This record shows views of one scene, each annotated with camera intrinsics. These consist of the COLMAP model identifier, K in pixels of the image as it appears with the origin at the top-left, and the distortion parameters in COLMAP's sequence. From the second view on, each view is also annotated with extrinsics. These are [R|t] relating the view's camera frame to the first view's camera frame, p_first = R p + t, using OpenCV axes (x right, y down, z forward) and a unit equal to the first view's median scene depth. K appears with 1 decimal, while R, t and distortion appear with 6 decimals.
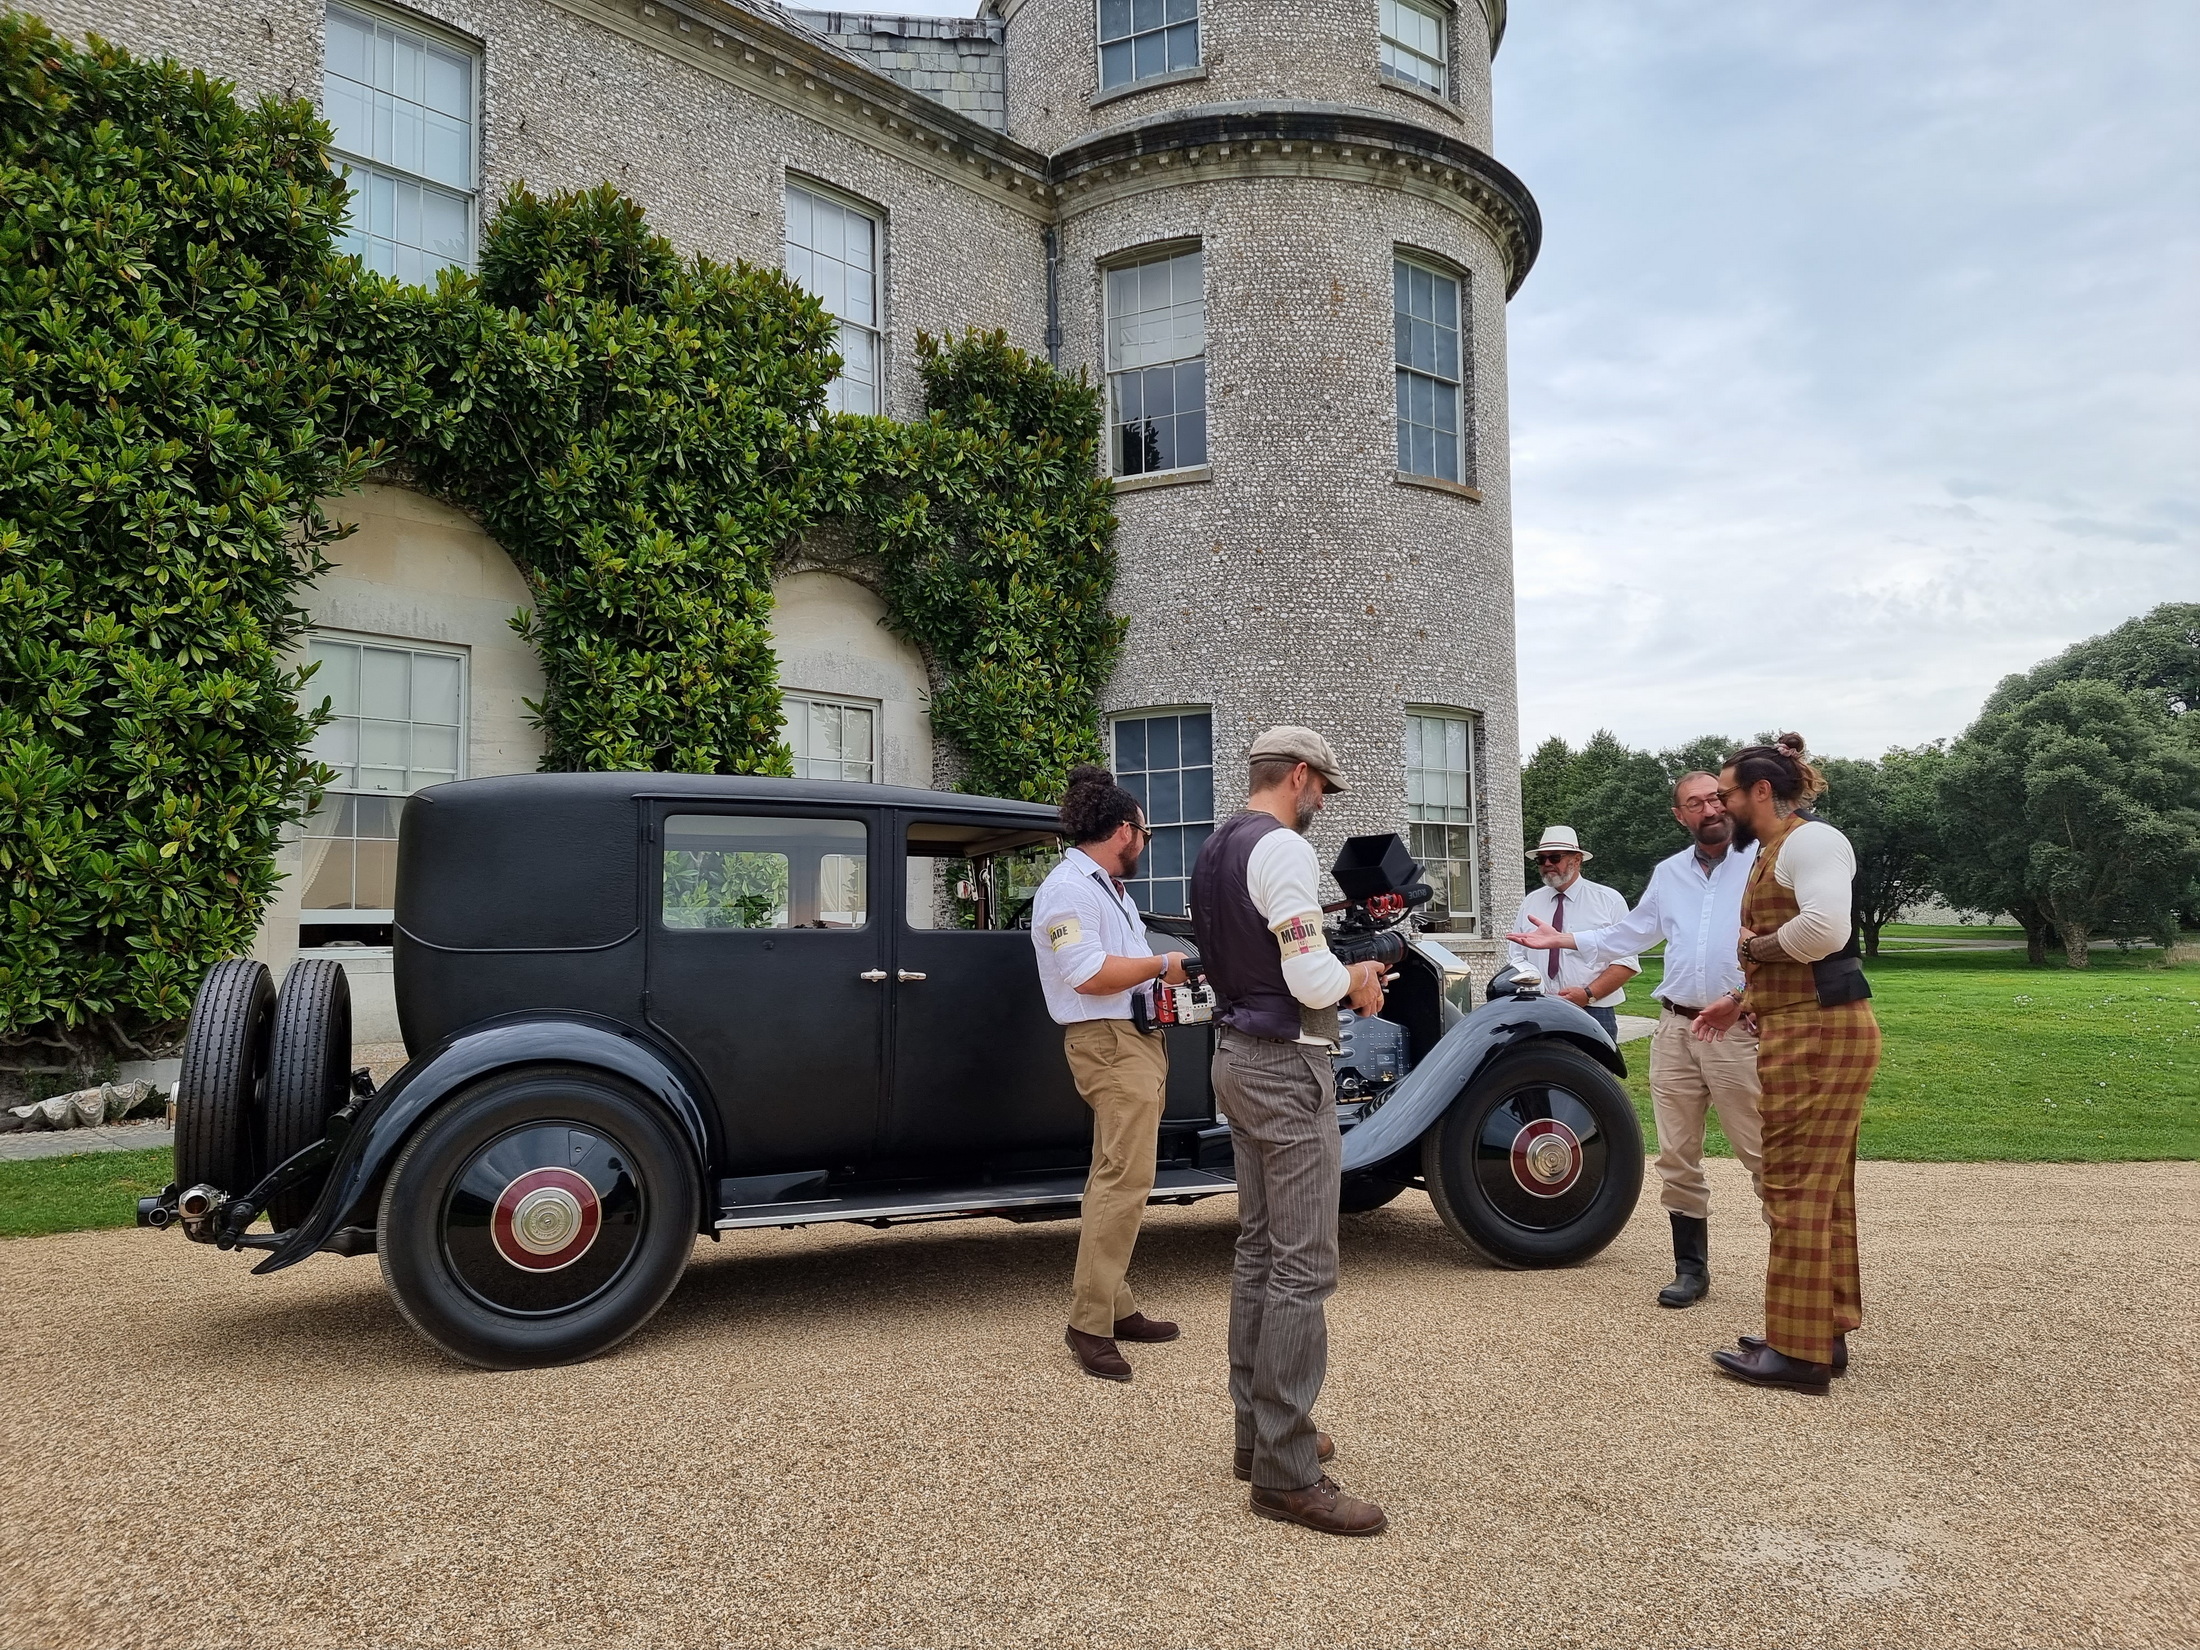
lens RADIAL K [[1489.2, 0, 1116.9], [0, 1489.2, 825.4], [0, 0, 1]] dist [0.090445, -0.086811]
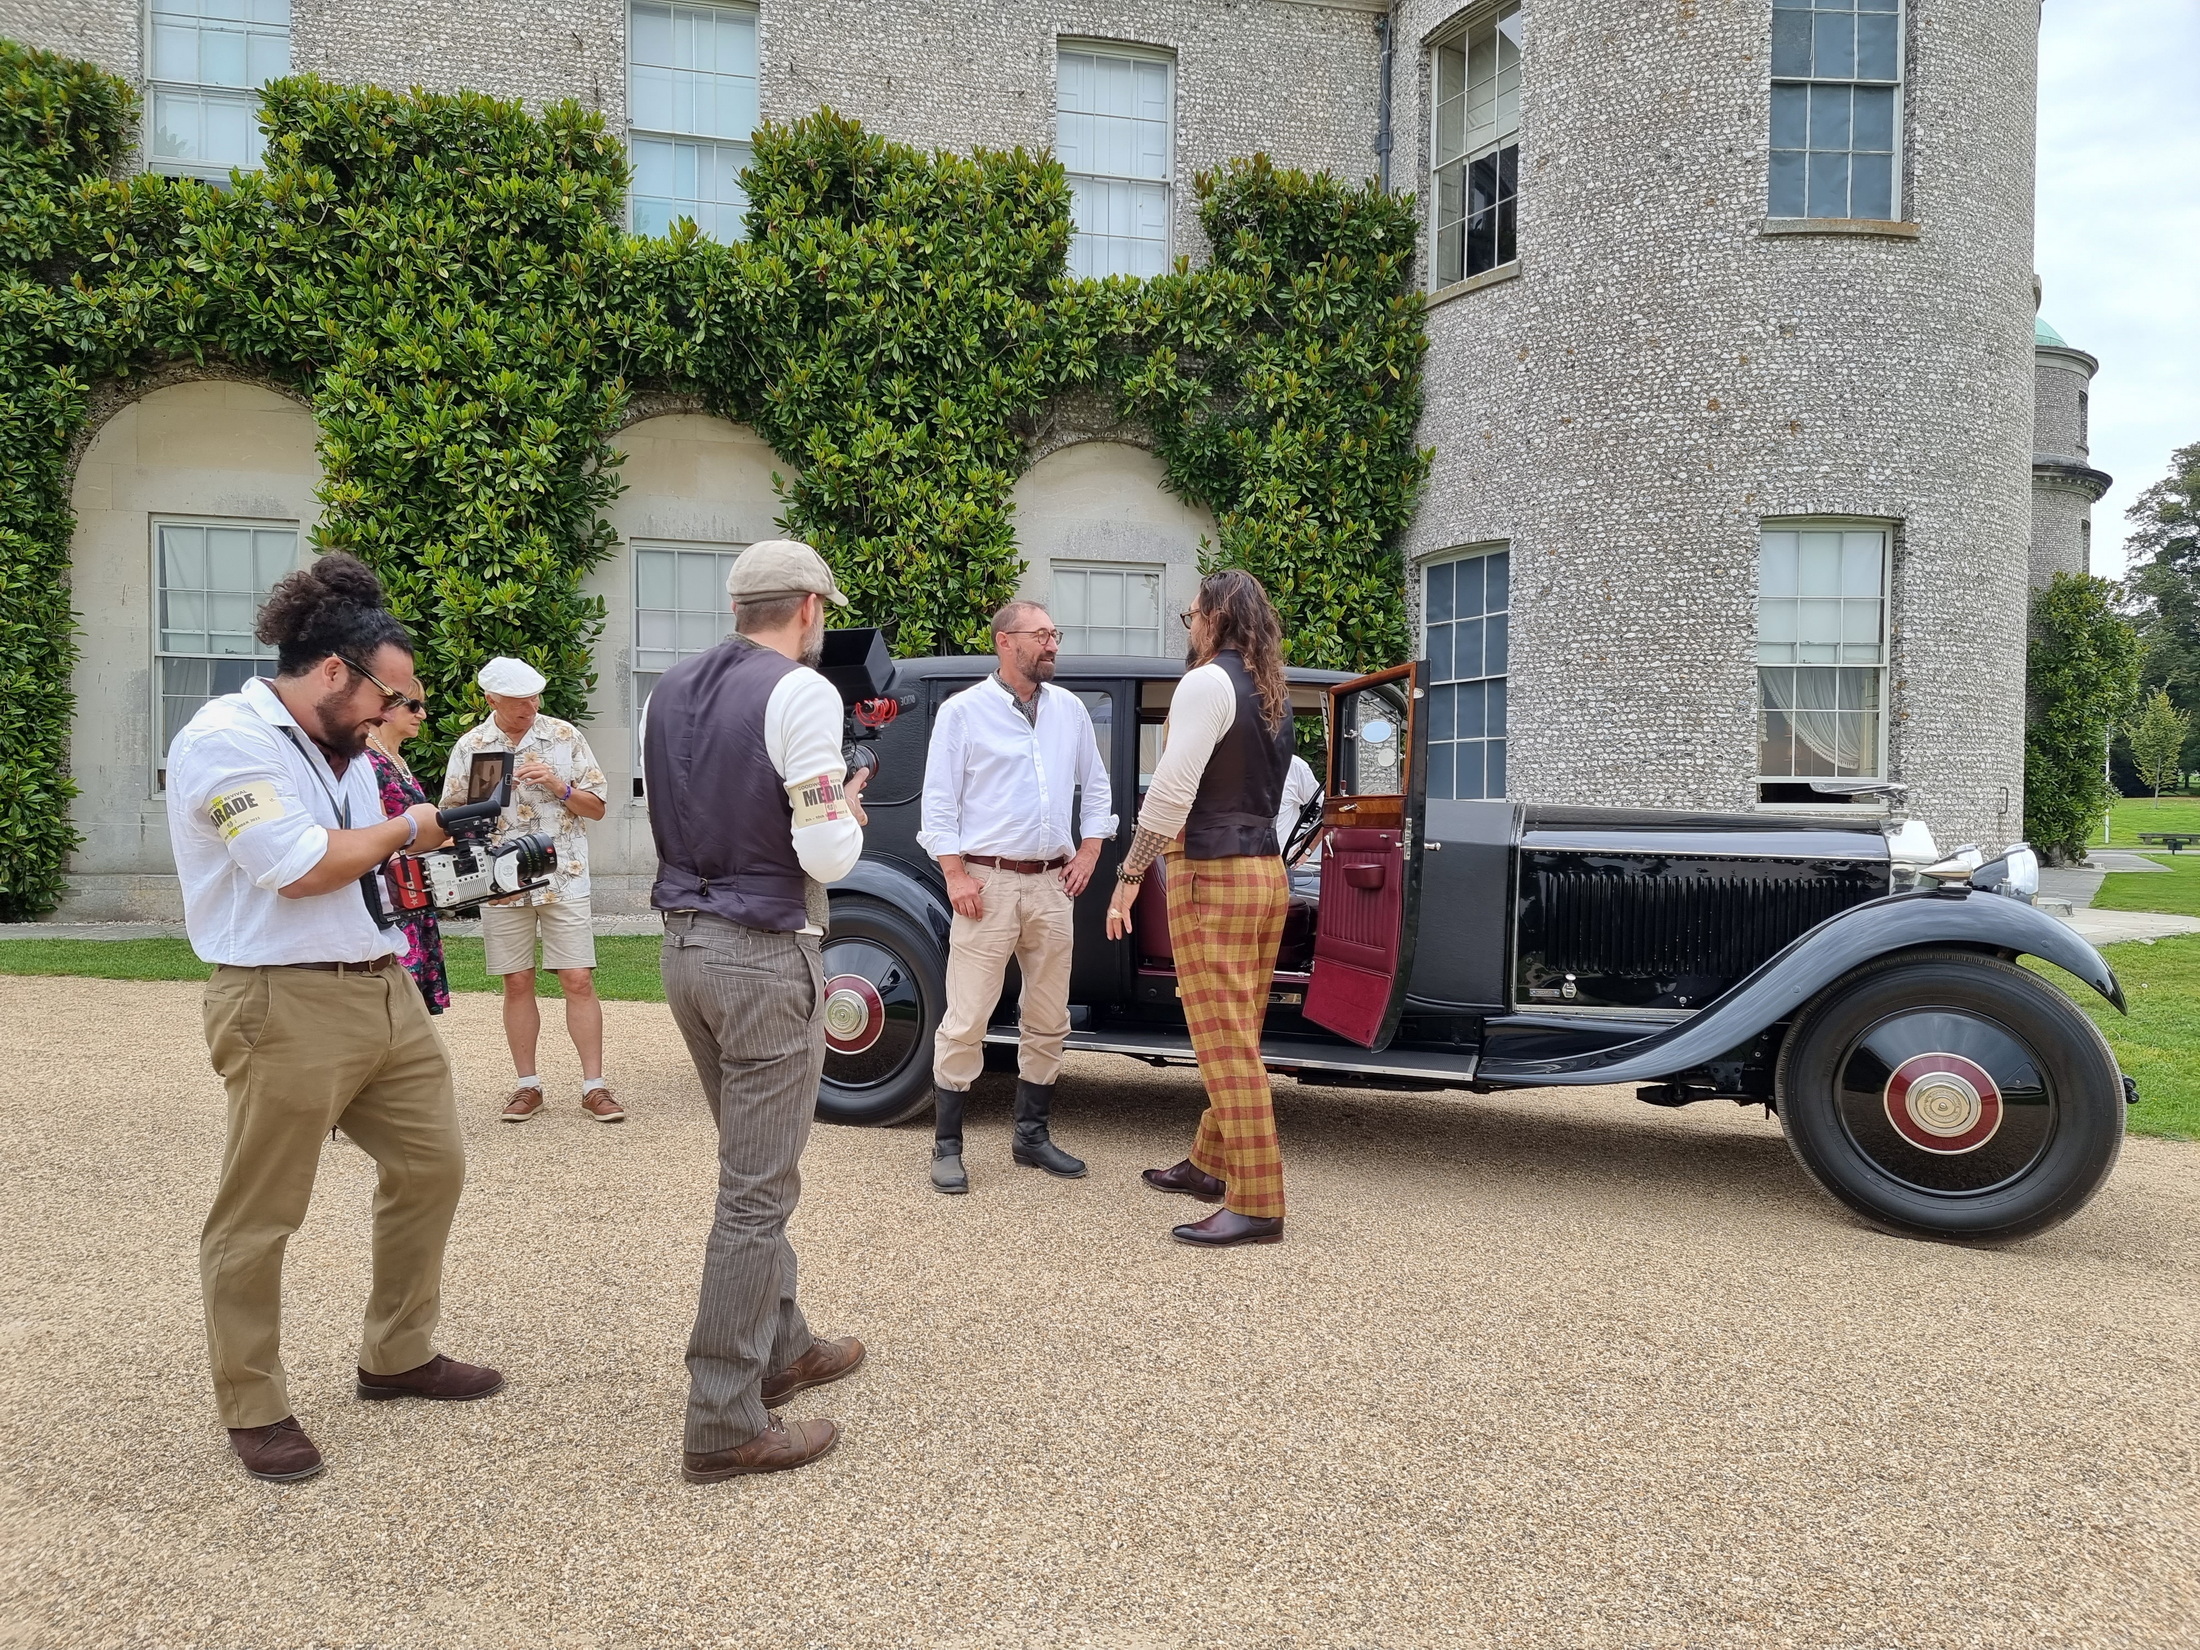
lens RADIAL K [[1489.2, 0, 1116.9], [0, 1489.2, 825.4], [0, 0, 1]] dist [0.090445, -0.086811]
pose [[0.842366, 0.023129, -0.538409, 0.372170], [0.024928, 0.996337, 0.081803, 0.008894], [0.538329, -0.082330, 0.838704, 0.128412]]
